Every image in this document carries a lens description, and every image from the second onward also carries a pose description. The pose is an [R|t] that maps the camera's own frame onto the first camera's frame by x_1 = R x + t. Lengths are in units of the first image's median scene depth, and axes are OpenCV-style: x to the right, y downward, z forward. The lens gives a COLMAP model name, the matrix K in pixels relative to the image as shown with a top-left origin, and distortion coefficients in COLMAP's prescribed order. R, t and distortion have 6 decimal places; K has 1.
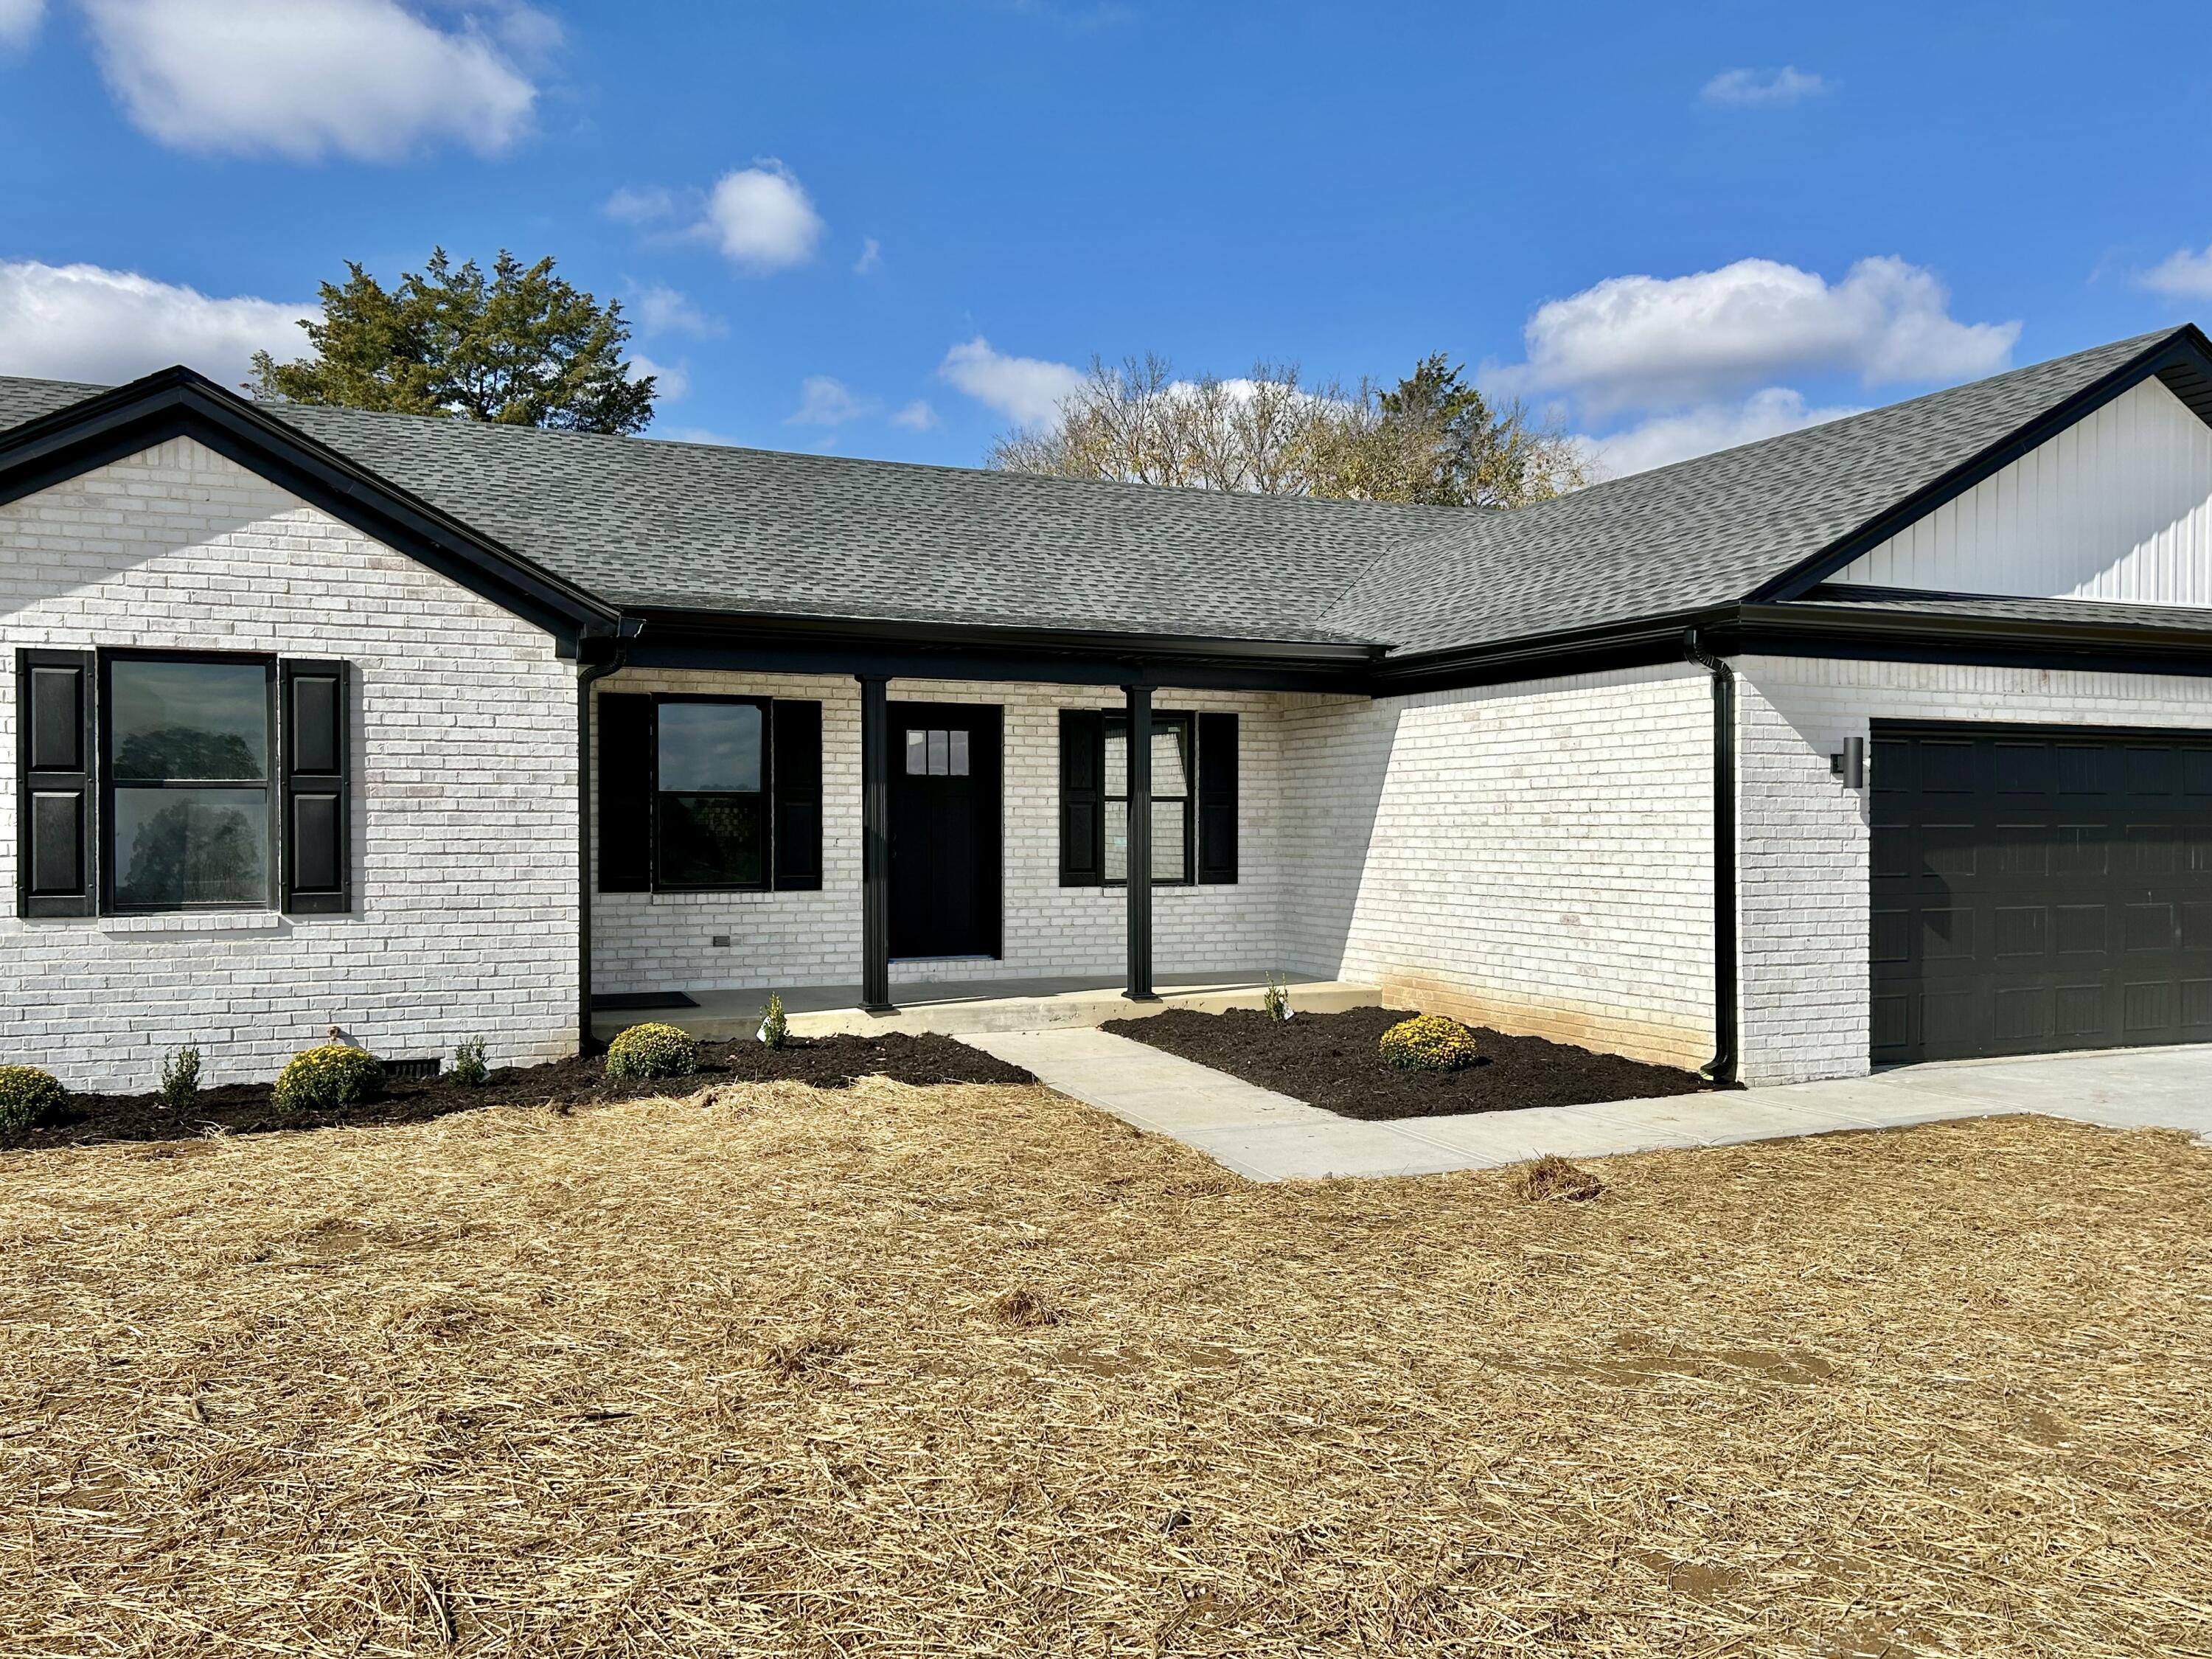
lens RADIAL K [[1770.5, 0, 1107.2], [0, 1770.5, 838.1], [0, 0, 1]] dist [0.040896, -0.032263]
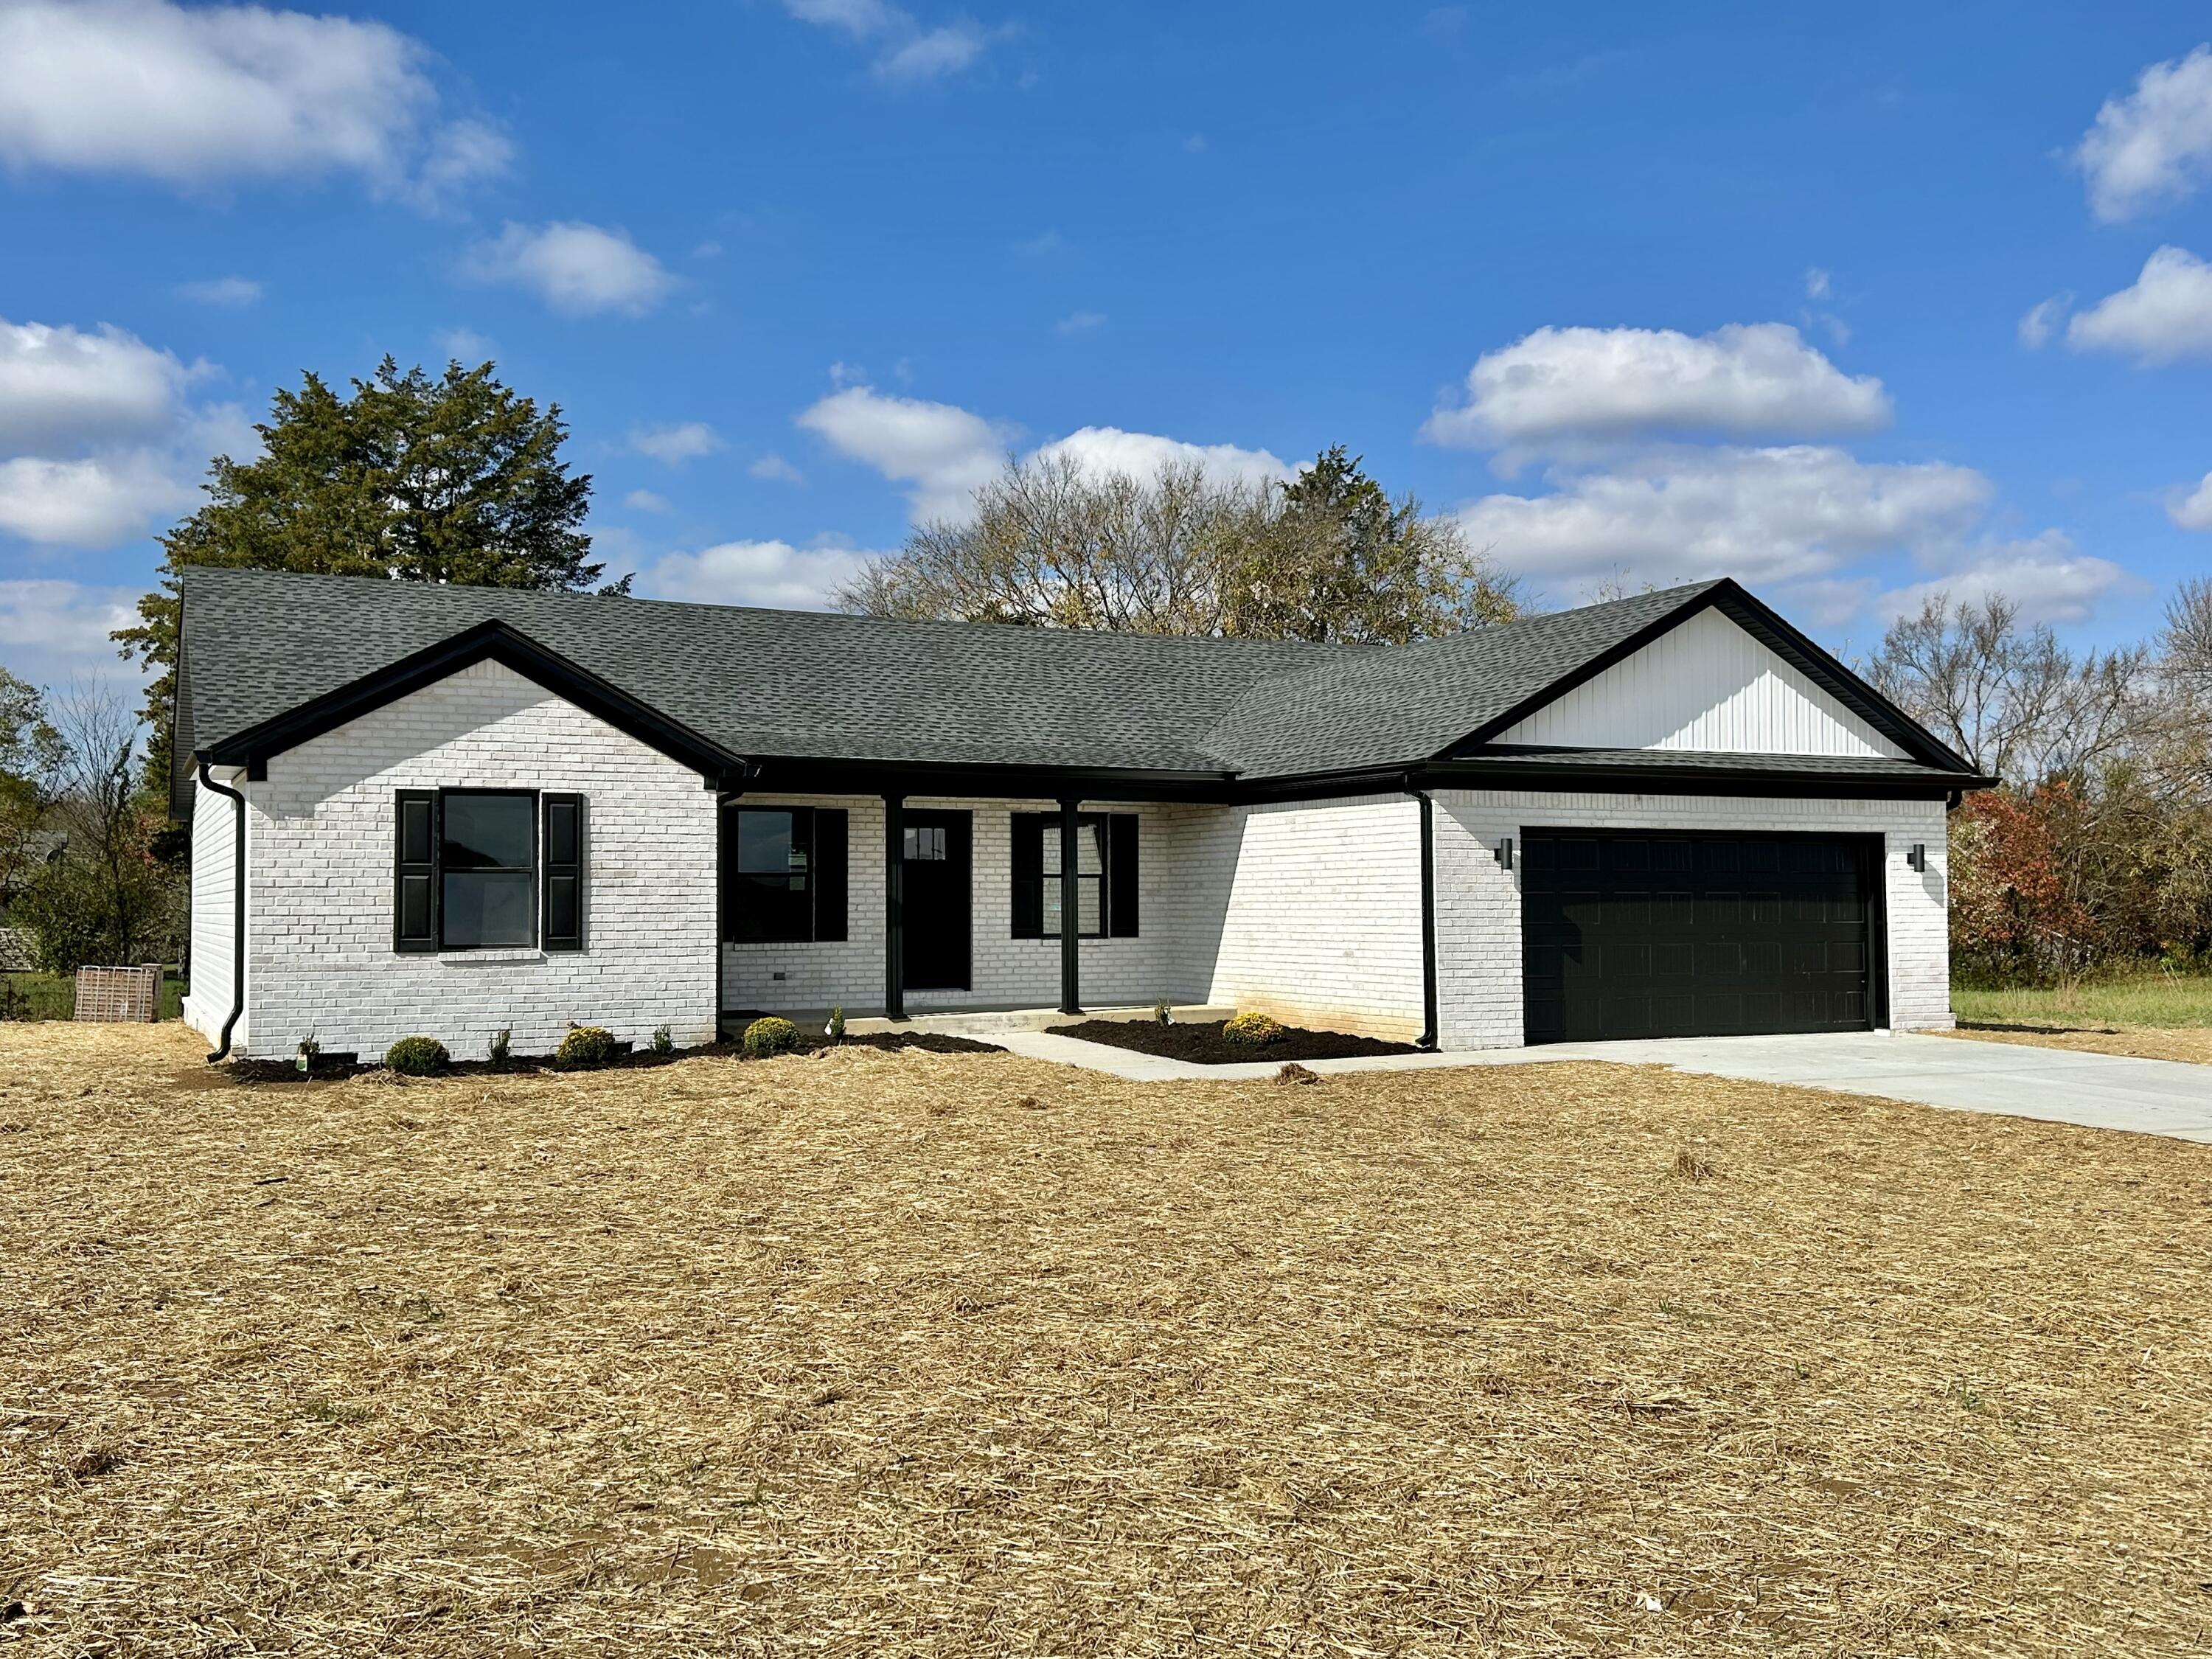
lens RADIAL K [[2014.6, 0, 1097.1], [0, 2014.6, 815.6], [0, 0, 1]] dist [0.034783, -0.014438]
pose [[0.999006, -0.002220, 0.044527, -0.038229], [0.004481, 0.998702, -0.050745, 0.014049], [-0.044357, 0.050894, 0.997719, -0.773140]]
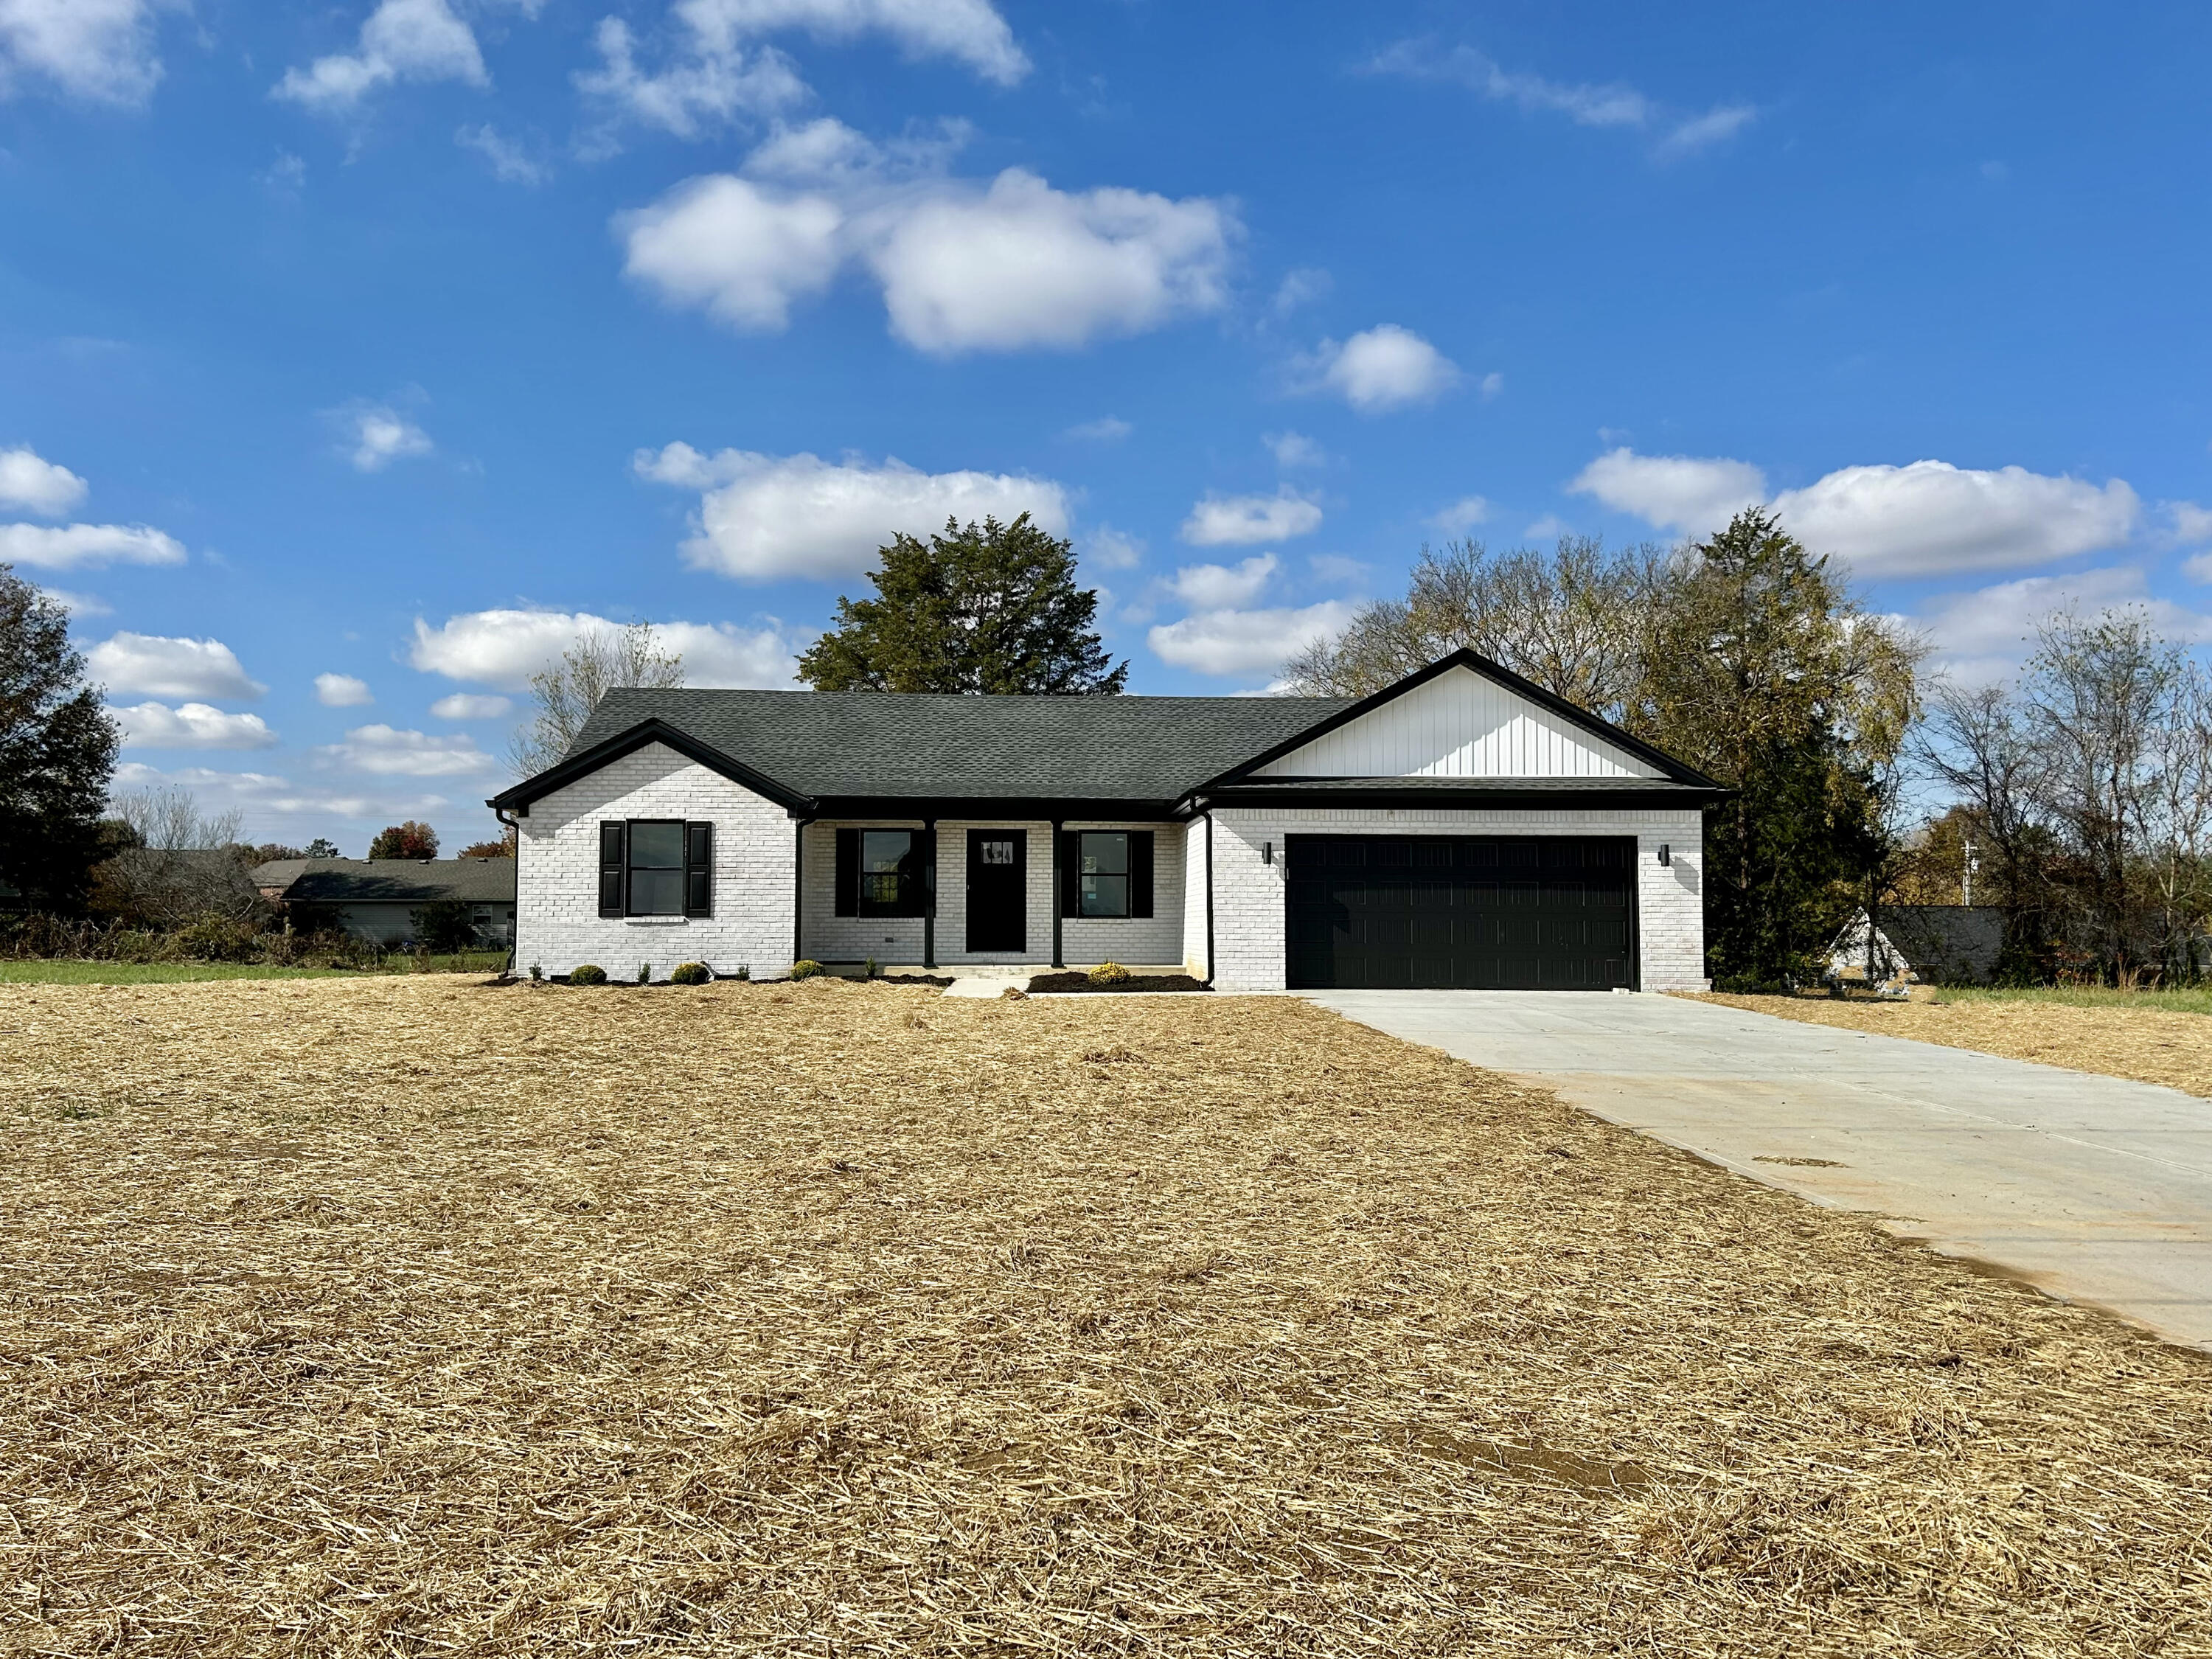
lens RADIAL K [[1766.0, 0, 1114.8], [0, 1766.0, 828.3], [0, 0, 1]] dist [0.082145, -0.001463]
pose [[0.936190, -0.017055, -0.351081, 0.962428], [-0.004921, 0.998088, -0.061610, 0.062922], [0.351460, 0.059407, 0.934316, -1.130071]]
